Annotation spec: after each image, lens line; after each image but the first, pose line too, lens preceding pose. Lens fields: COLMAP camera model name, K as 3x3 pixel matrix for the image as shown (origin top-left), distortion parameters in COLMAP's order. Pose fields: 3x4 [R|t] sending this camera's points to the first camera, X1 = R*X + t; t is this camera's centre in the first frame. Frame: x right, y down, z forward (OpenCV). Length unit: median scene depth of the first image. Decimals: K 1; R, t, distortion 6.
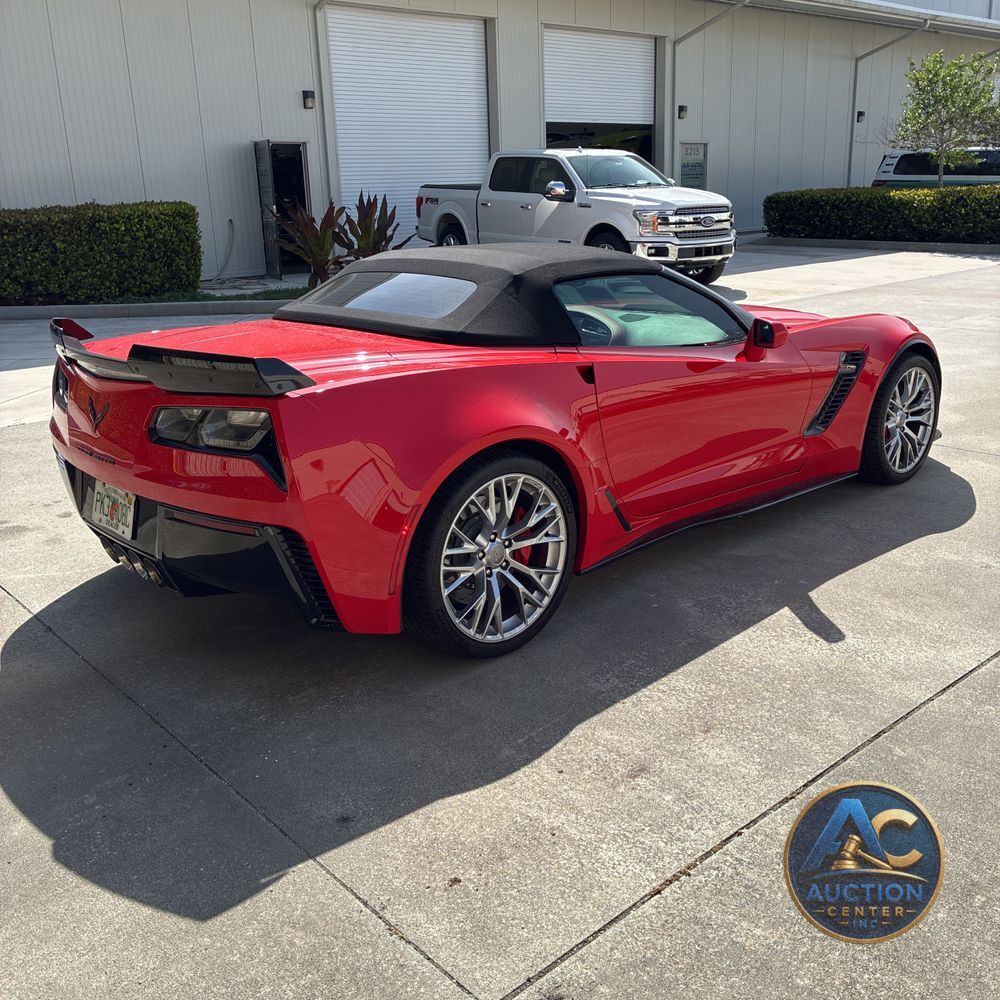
lens RADIAL K [[1016.4, 0, 506.5], [0, 1016.4, 498.8], [0, 0, 1]] dist [0.014150, 0.000000]
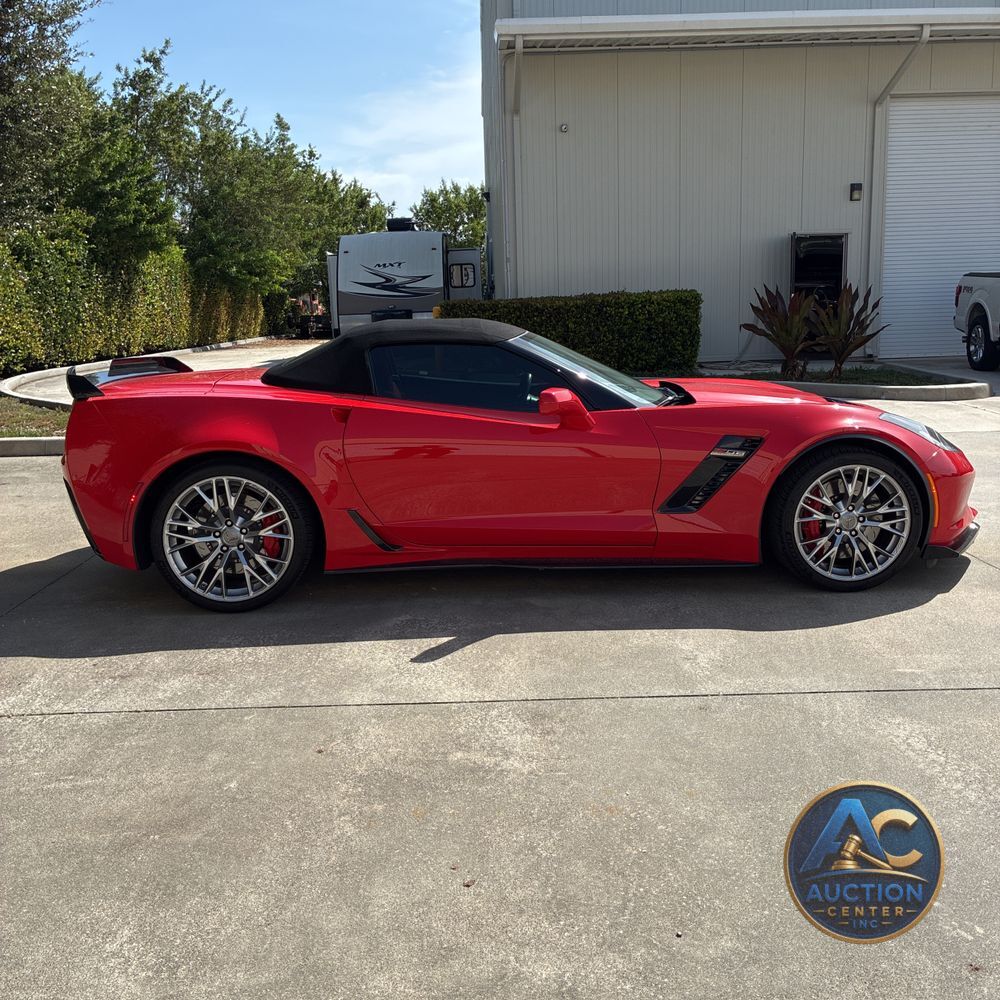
lens RADIAL K [[1016.4, 0, 499.2], [0, 1016.4, 505.3], [0, 0, 1]] dist [0.014150, 0.000000]
pose [[0.762943, 0.136789, -0.631828, 0.276372], [-0.185680, 0.982543, -0.011495, -0.009138], [0.619226, 0.126088, 0.775023, 0.040408]]
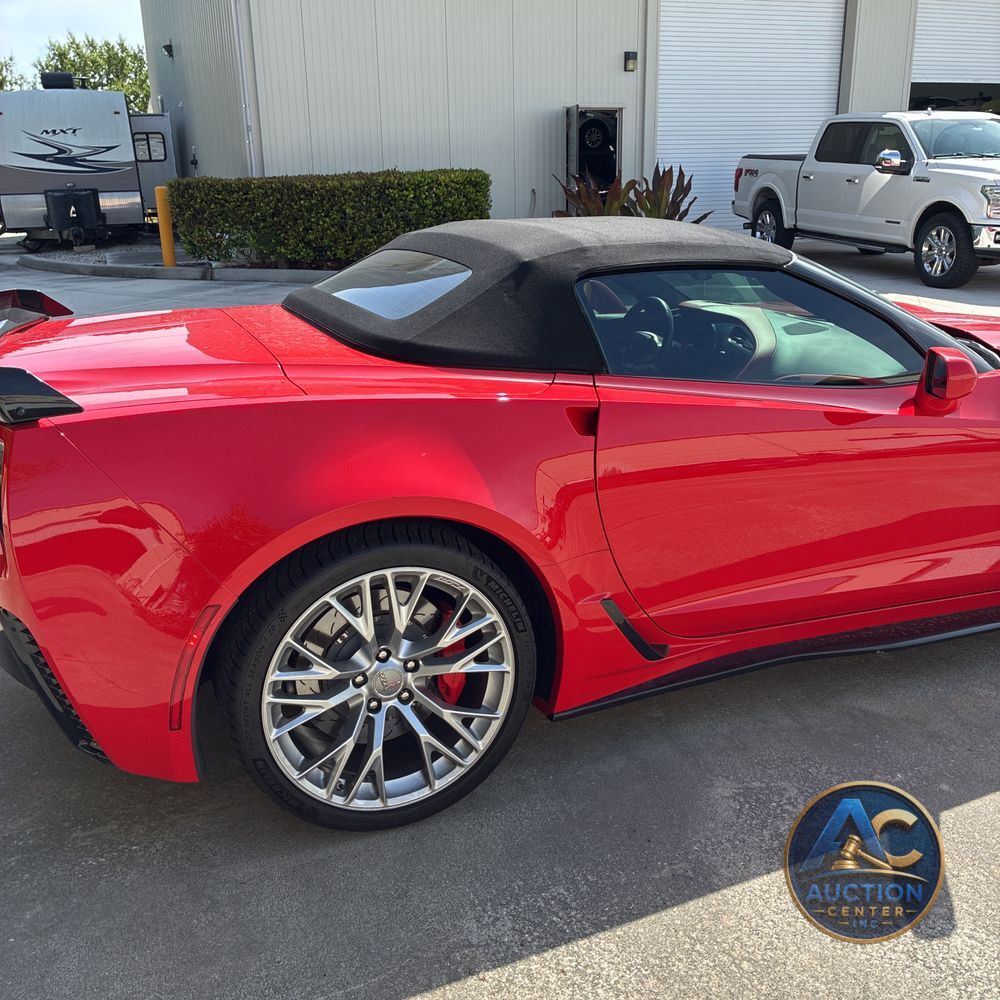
lens RADIAL K [[1016.4, 0, 491.9], [0, 1016.4, 504.0], [0, 0, 1]] dist [0.014150, 0.000000]
pose [[0.933459, 0.124513, -0.336378, 0.065423], [-0.115237, 0.992202, 0.047486, -0.024833], [0.339668, -0.005563, 0.940529, 0.097863]]
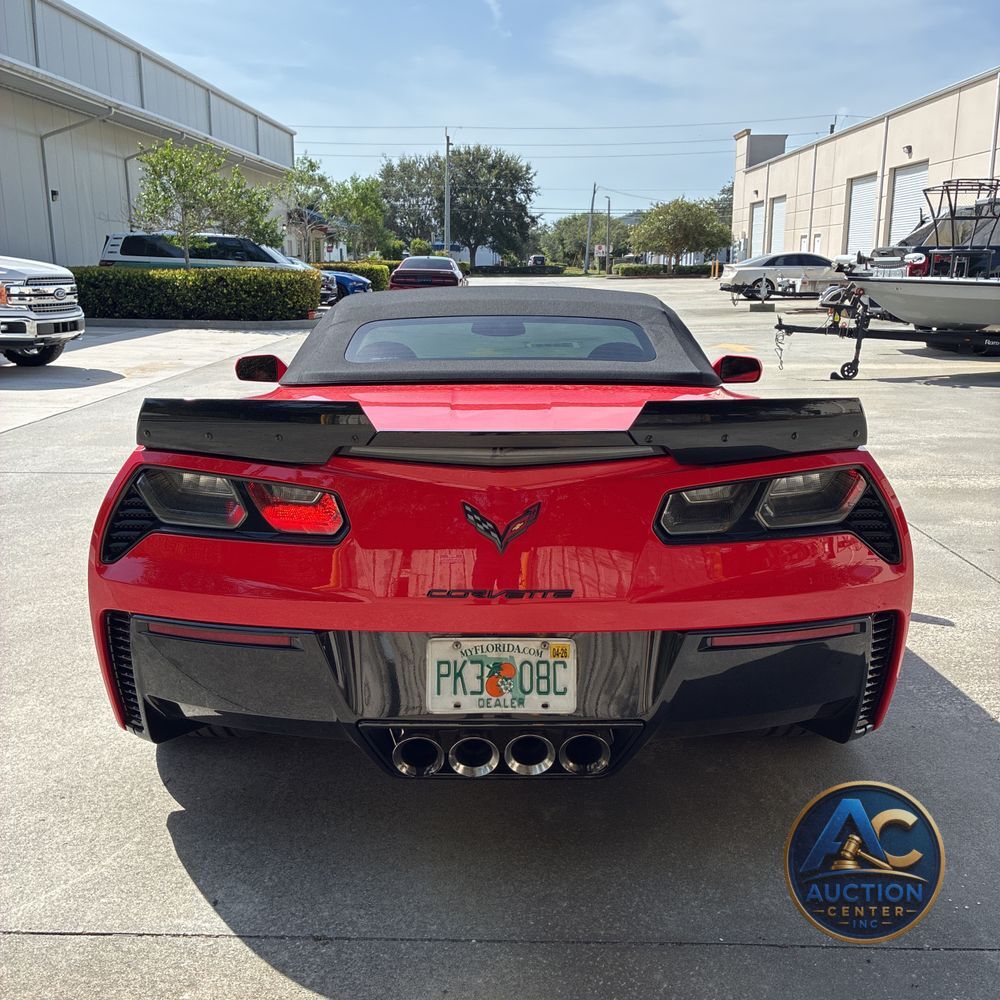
lens RADIAL K [[1016.4, 0, 506.1], [0, 1016.4, 496.3], [0, 0, 1]] dist [0.014150, 0.000000]
pose [[0.675517, -0.136133, 0.724668, -0.207068], [0.196354, 0.980532, 0.001162, -0.024923], [-0.710719, 0.141507, 0.689097, 0.139601]]
